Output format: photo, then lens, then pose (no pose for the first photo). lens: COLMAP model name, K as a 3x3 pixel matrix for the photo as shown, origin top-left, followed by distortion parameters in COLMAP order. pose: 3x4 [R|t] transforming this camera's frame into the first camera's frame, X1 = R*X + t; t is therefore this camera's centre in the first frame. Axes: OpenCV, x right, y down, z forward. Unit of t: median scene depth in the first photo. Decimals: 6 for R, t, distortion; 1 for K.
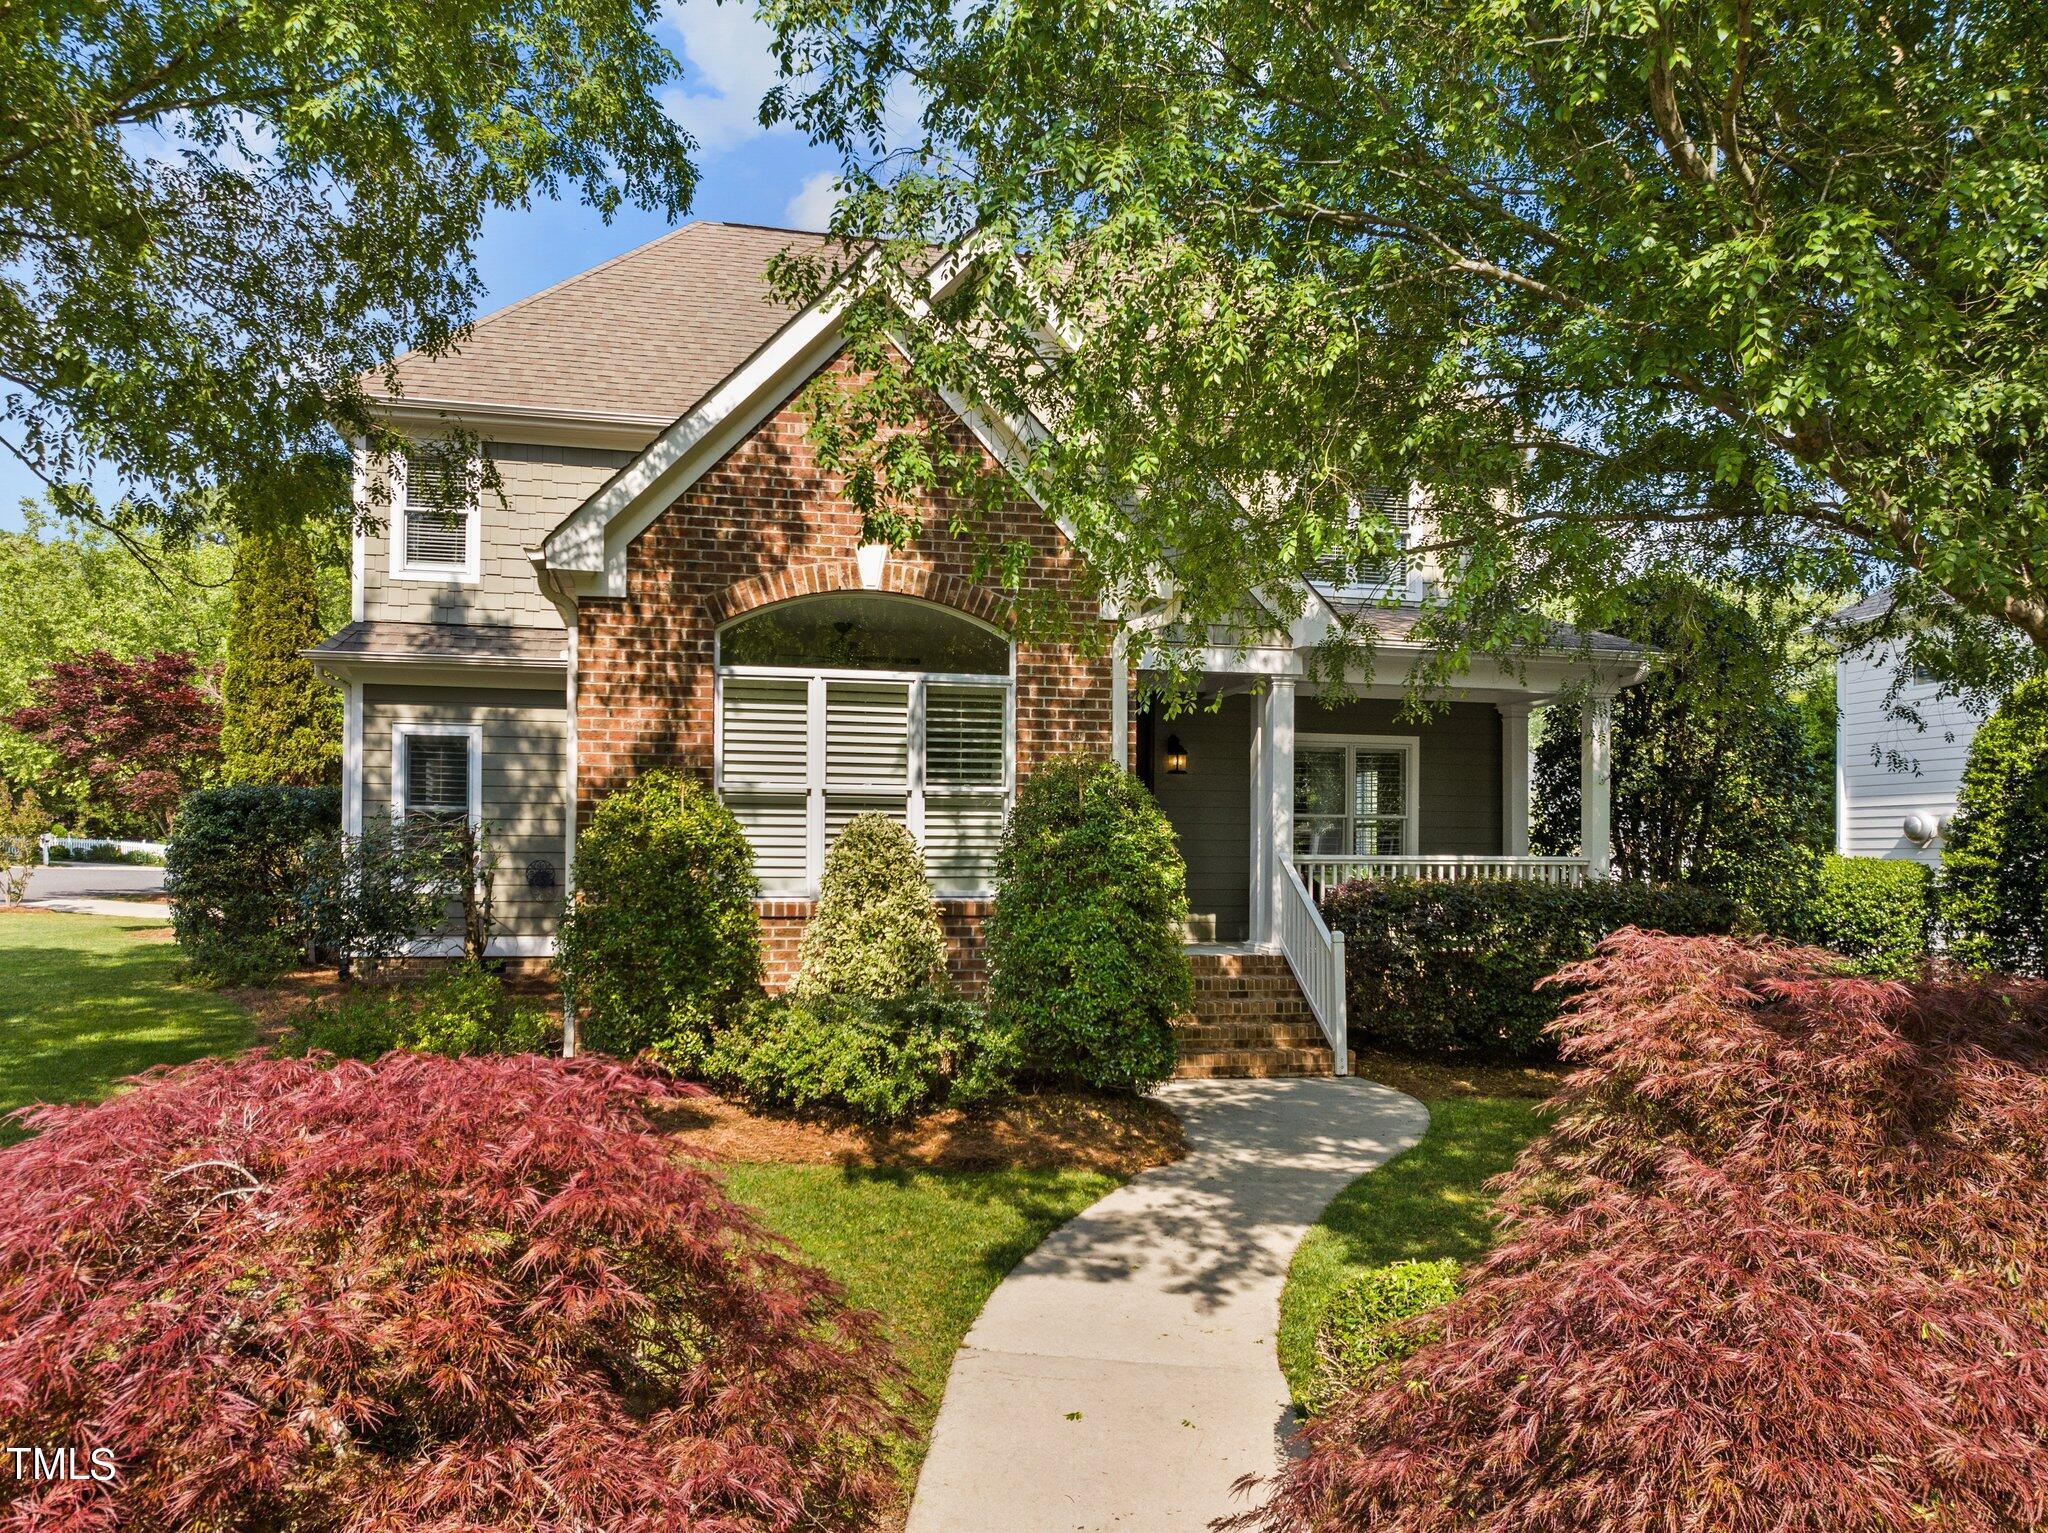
lens RADIAL K [[1419.0, 0, 1018.7], [0, 1419.0, 846.3], [0, 0, 1]] dist [0.001135, -0.000944]
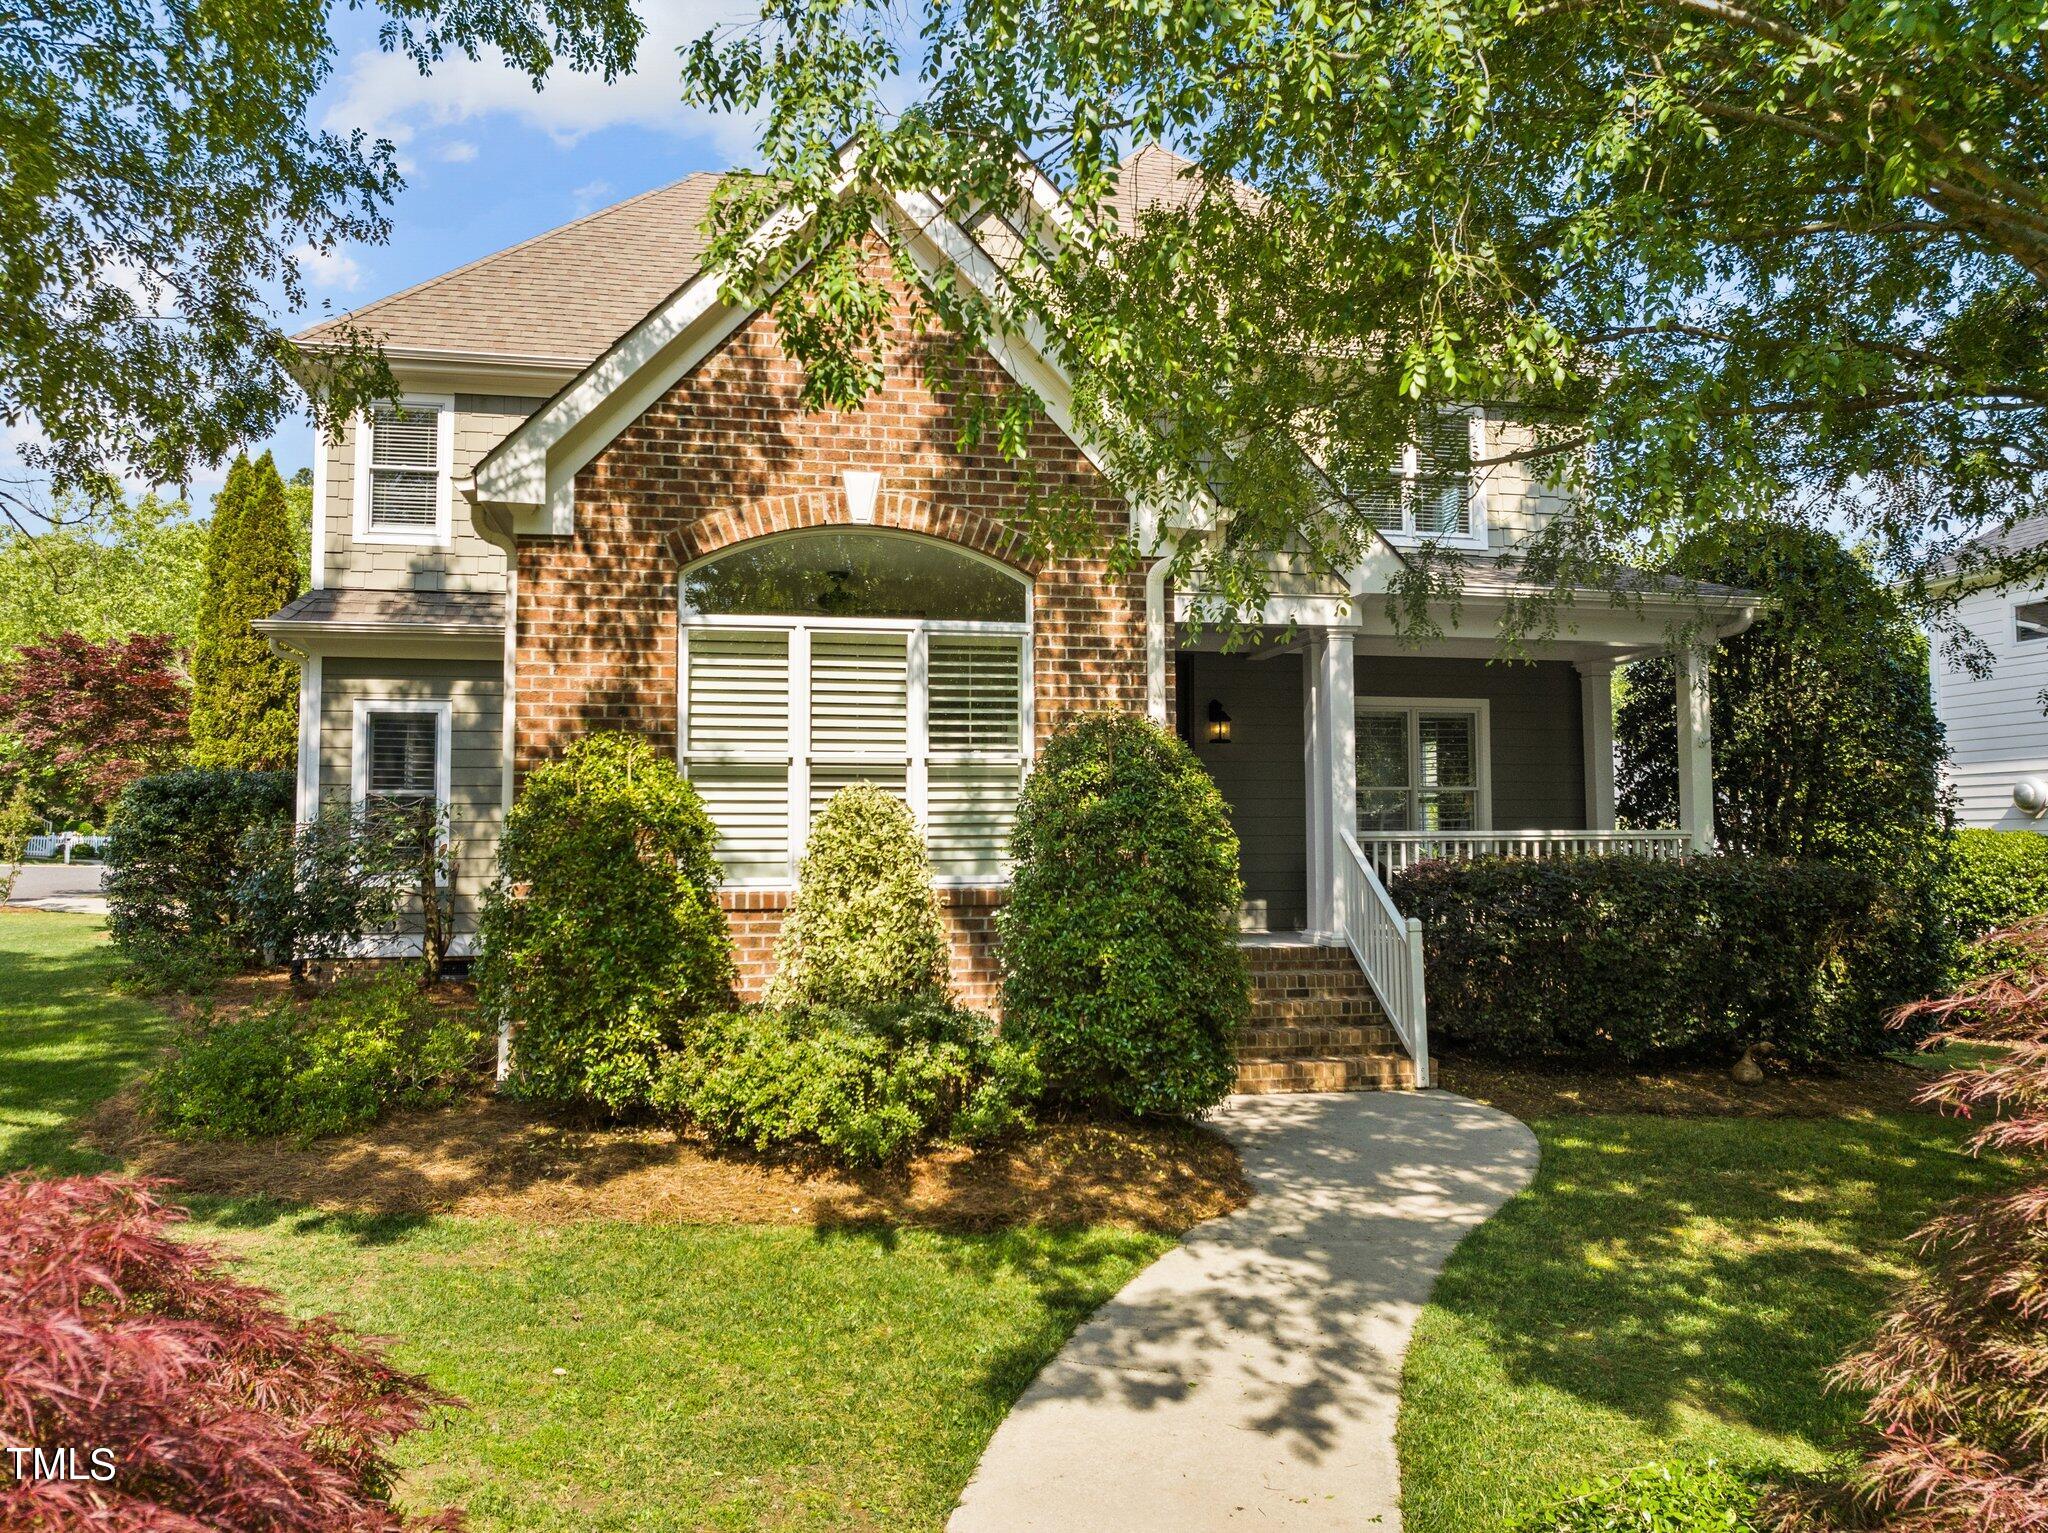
lens RADIAL K [[1419.3, 0, 1024.0], [0, 1419.3, 766.5], [0, 0, 1]] dist [-0.009760, -0.000769]
pose [[0.999702, -0.013390, -0.020403, 0.009020], [0.012401, 0.998779, -0.047828, 0.007266], [0.021019, 0.047561, 0.998647, 0.157425]]
